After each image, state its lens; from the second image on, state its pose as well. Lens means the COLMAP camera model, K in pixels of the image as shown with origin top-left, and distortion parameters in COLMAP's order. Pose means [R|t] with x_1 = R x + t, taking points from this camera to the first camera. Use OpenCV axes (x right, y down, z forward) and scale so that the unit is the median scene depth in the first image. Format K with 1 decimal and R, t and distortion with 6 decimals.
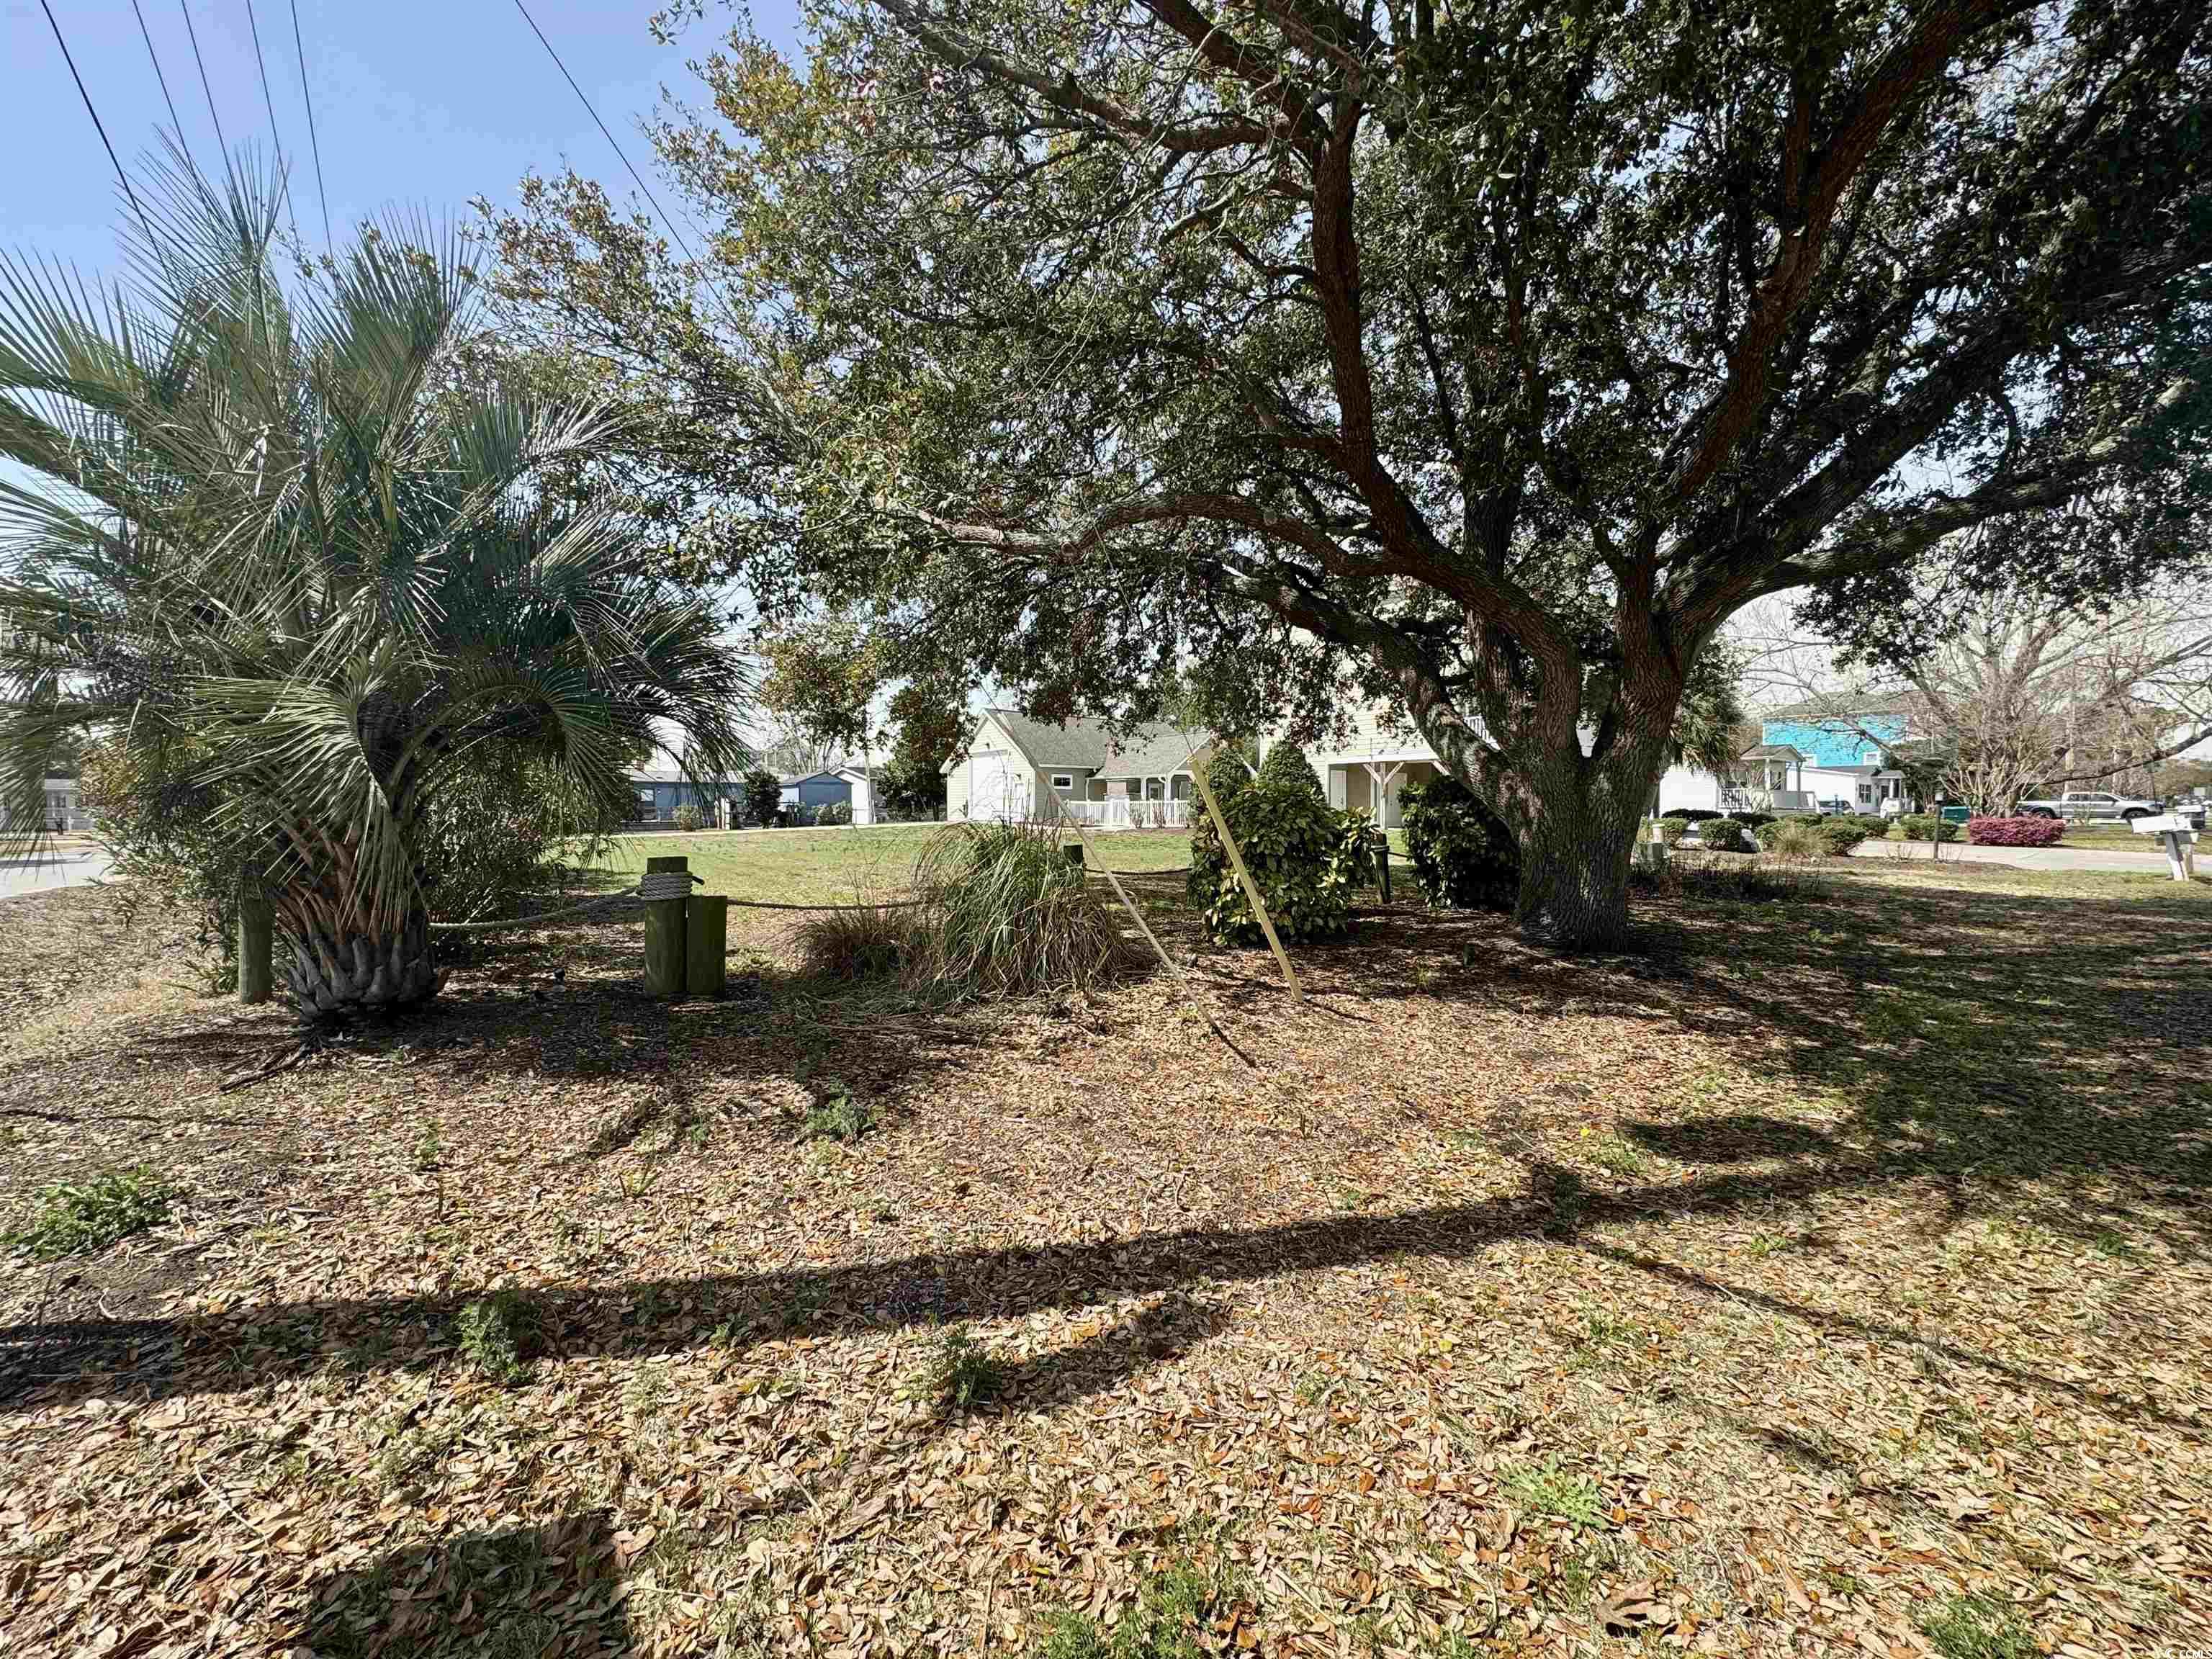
lens RADIAL K [[882.1, 0, 1110.4], [0, 882.1, 828.7], [0, 0, 1]] dist [-0.008045, -0.000204]
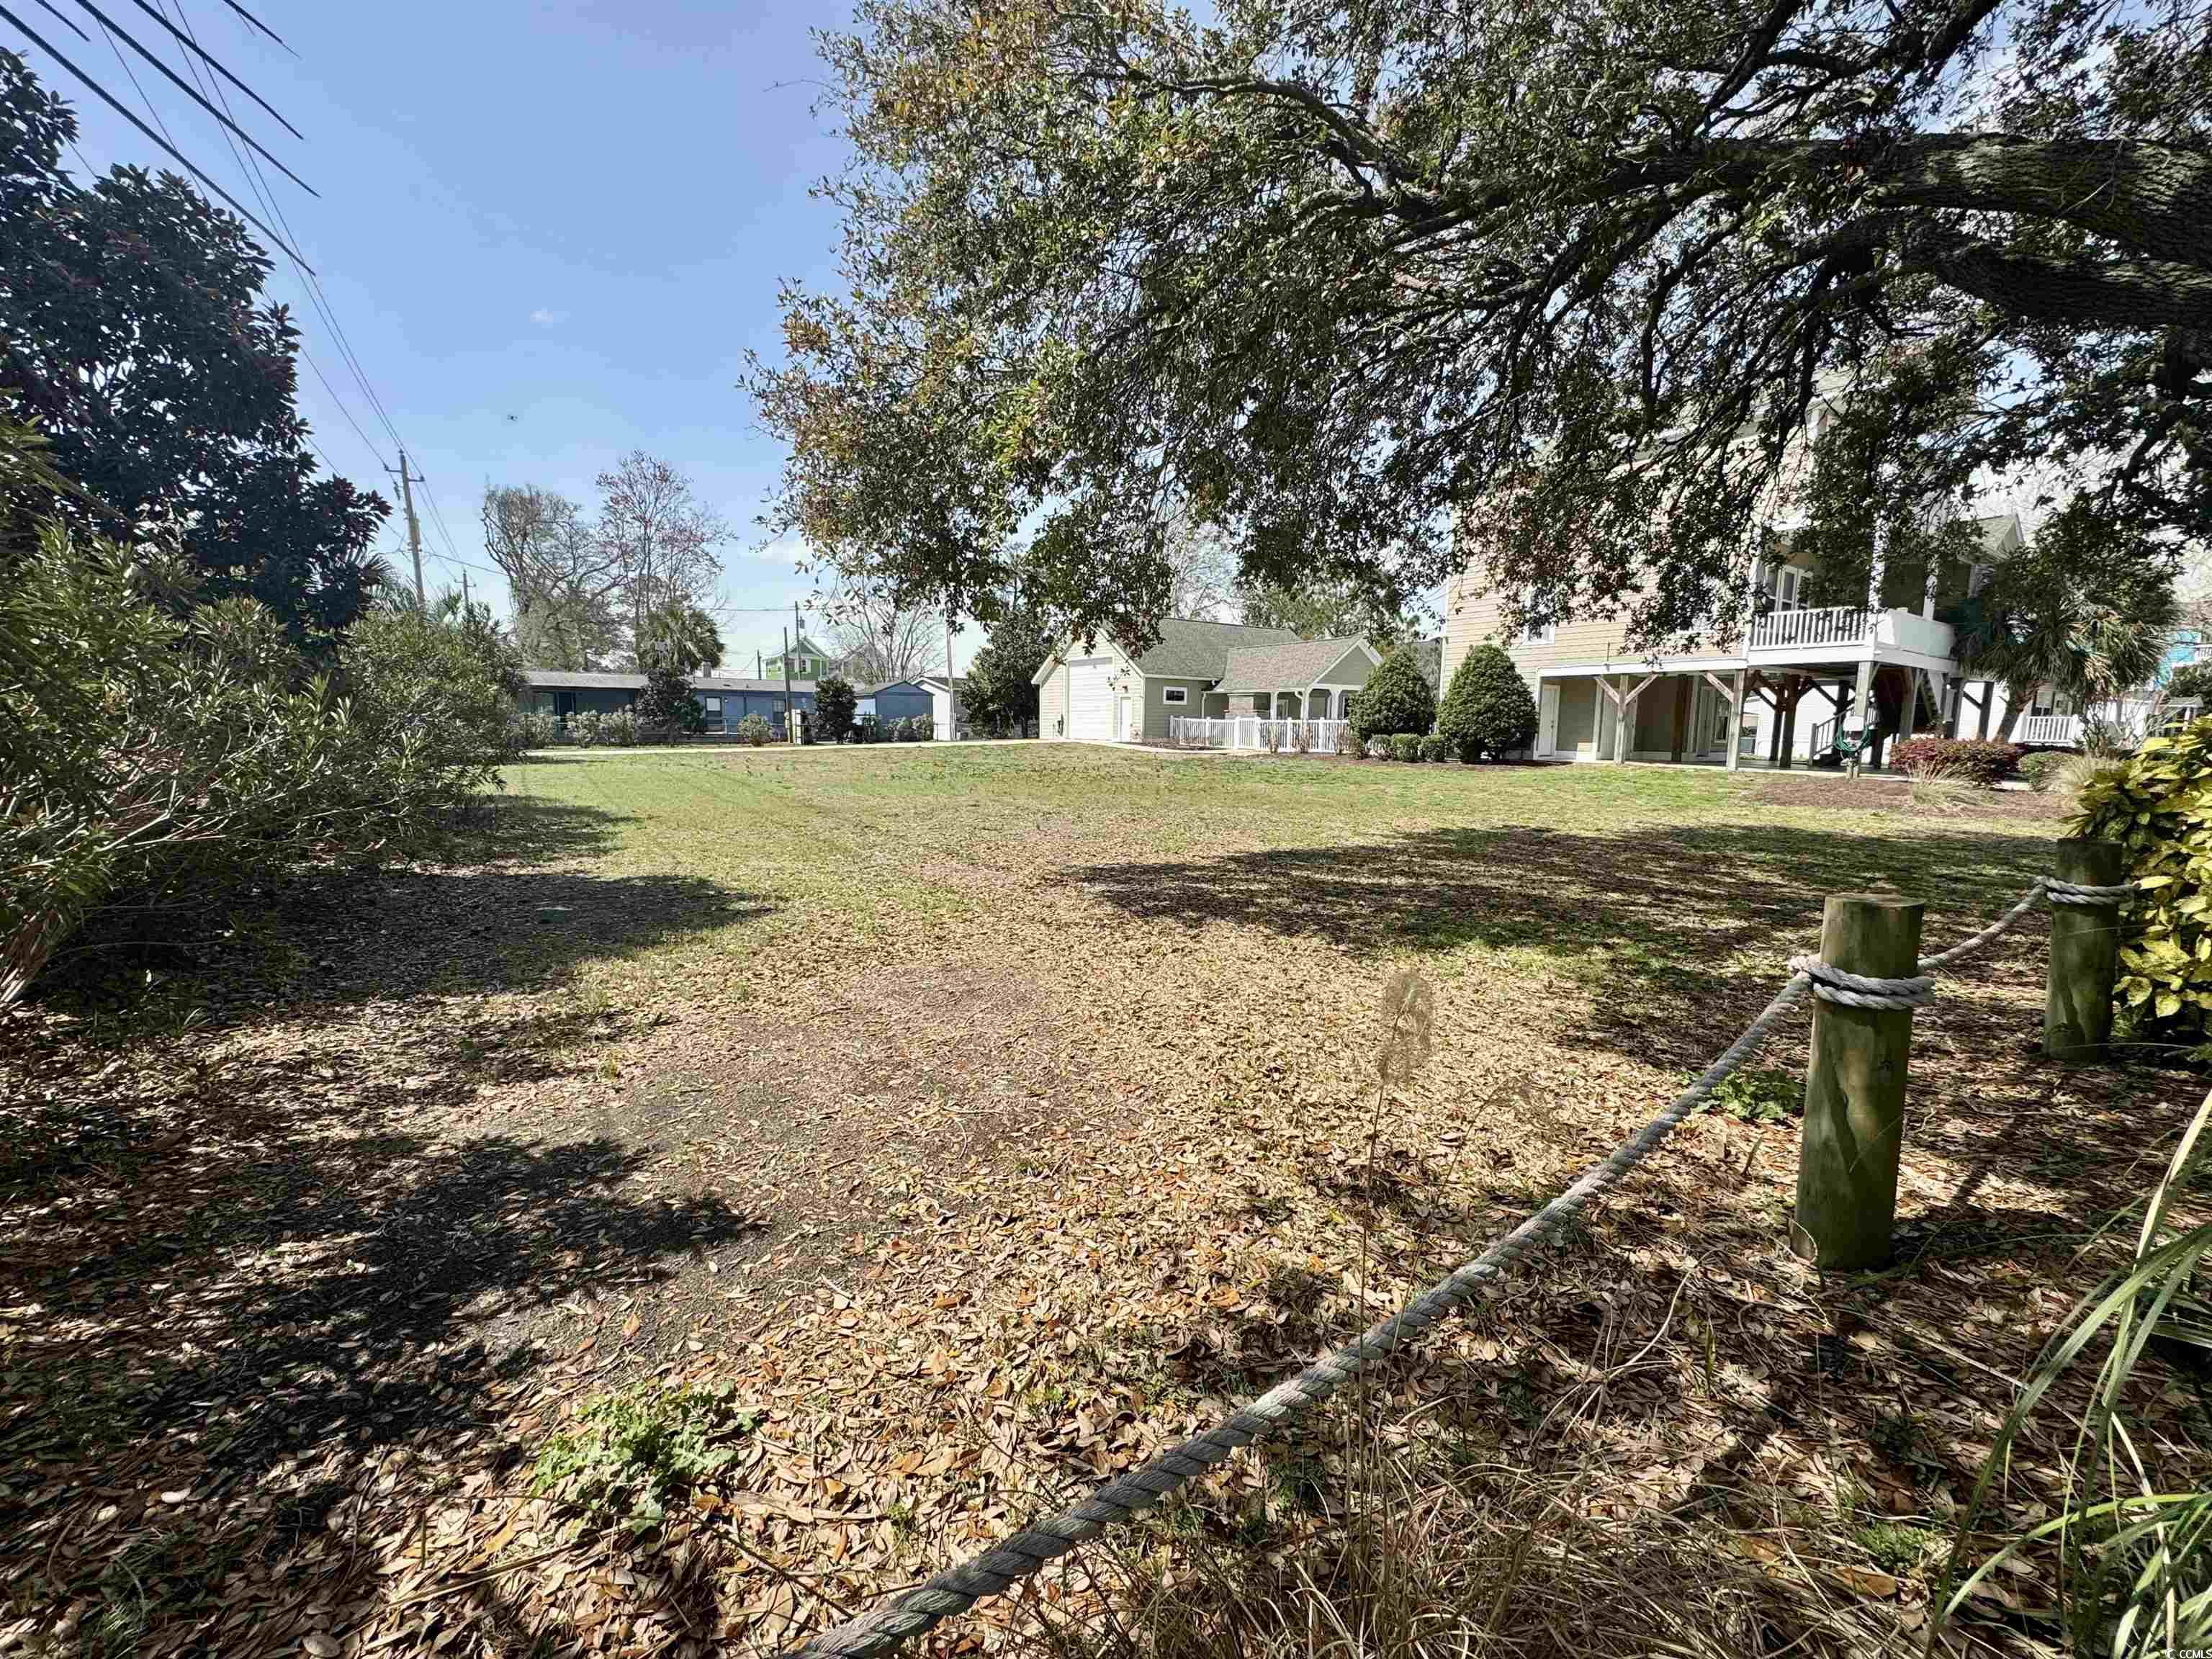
lens RADIAL K [[882.1, 0, 1099.1], [0, 882.1, 830.8], [0, 0, 1]] dist [-0.008045, -0.000204]
pose [[0.994853, 0.028687, -0.097180, -0.040254], [-0.019161, 0.995043, 0.097581, -0.004961], [0.099498, -0.095217, 0.990472, 0.133644]]
